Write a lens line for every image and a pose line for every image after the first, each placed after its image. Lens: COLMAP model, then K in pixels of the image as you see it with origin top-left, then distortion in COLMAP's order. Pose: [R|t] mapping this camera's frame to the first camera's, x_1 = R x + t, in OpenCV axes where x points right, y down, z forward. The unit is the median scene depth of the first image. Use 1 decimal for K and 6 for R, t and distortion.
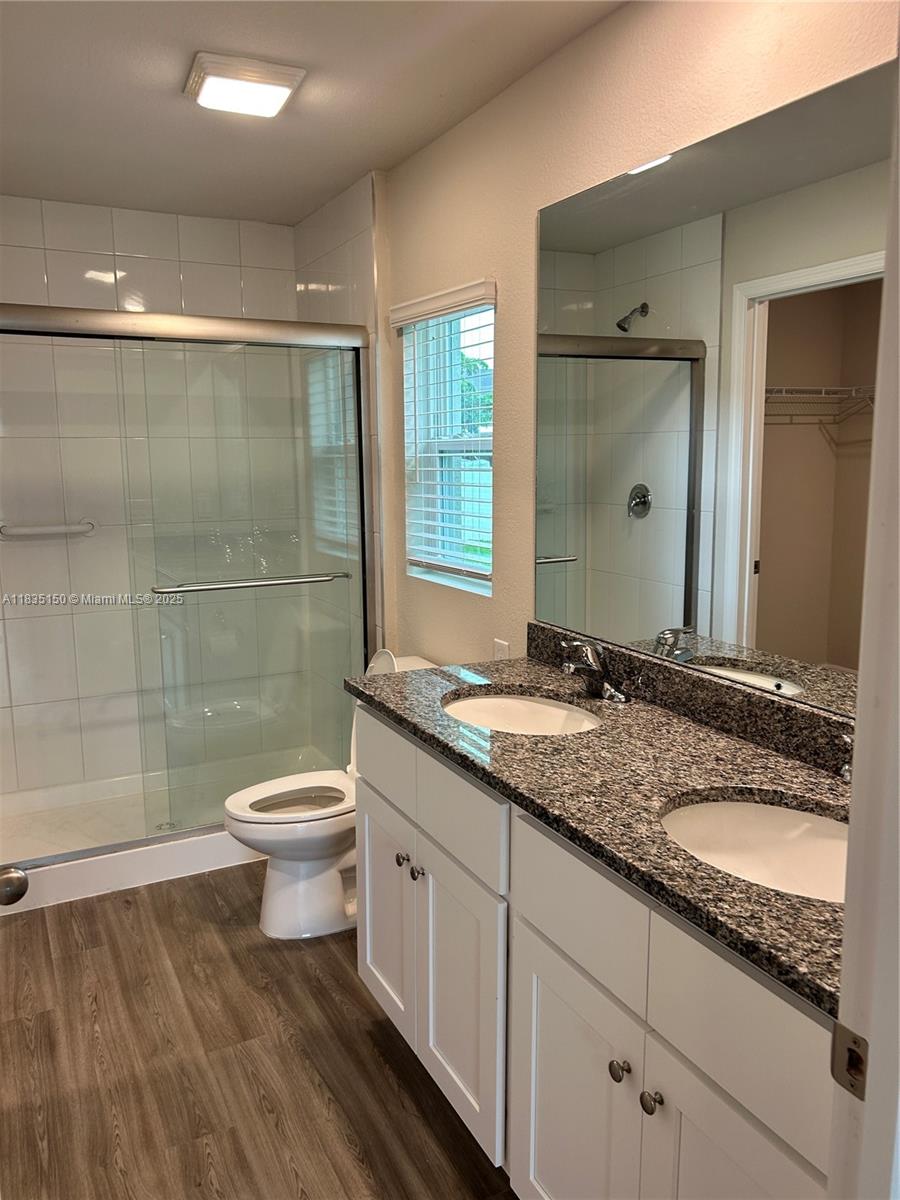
lens RADIAL K [[901.6, 0, 447.8], [0, 901.6, 594.0], [0, 0, 1]] dist [0.050954, -0.048963]
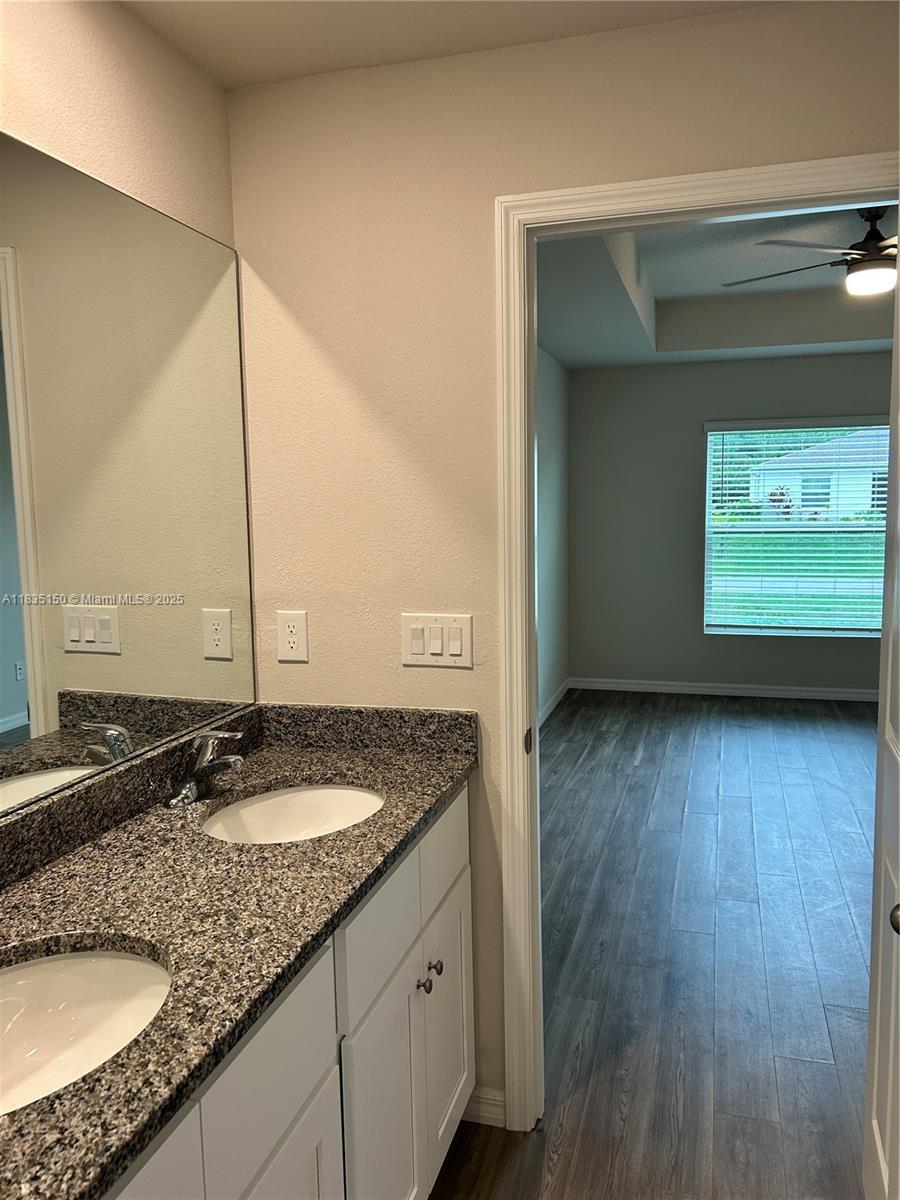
lens RADIAL K [[901.6, 0, 449.1], [0, 901.6, 621.3], [0, 0, 1]] dist [0.050954, -0.048963]
pose [[-0.727762, -0.071474, 0.682096, -0.370768], [0.134675, 0.960298, 0.244317, -0.155739], [-0.672477, 0.269666, -0.689242, 0.941627]]
